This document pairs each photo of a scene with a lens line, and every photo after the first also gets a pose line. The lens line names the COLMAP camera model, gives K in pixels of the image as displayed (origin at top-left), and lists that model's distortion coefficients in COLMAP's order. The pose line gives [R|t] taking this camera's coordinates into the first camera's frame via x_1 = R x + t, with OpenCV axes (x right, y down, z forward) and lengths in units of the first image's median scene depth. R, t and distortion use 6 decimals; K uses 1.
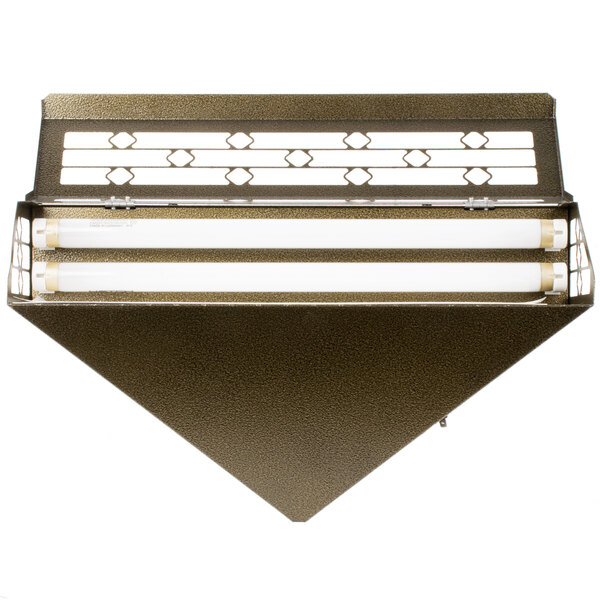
lens RADIAL K [[1718.3, 0, 300.0], [0, 1718.3, 300.1], [0, 0, 1]] dist [-0.136304, 0.000000]
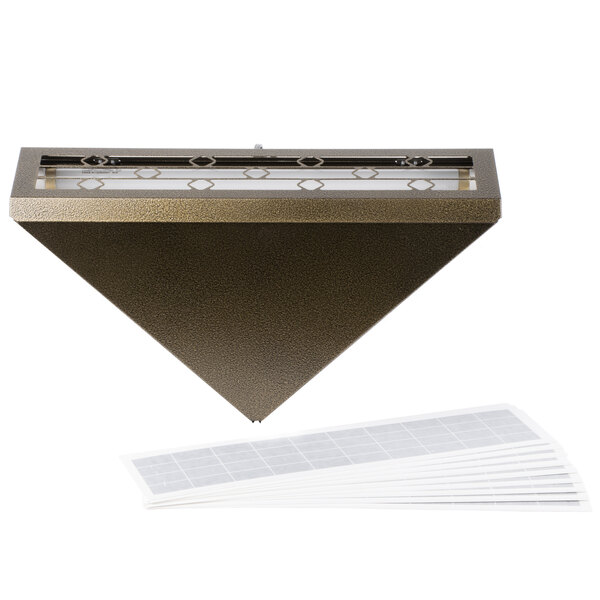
lens RADIAL K [[2145.5, 0, 300.1], [0, 2145.5, 299.9], [0, 0, 1]] dist [0.075056, 0.000000]
pose [[0.999817, -0.005200, 0.018423, 0.002994], [0.007240, 0.993634, -0.112426, 0.221384], [-0.017721, 0.112539, 0.993489, -0.486760]]
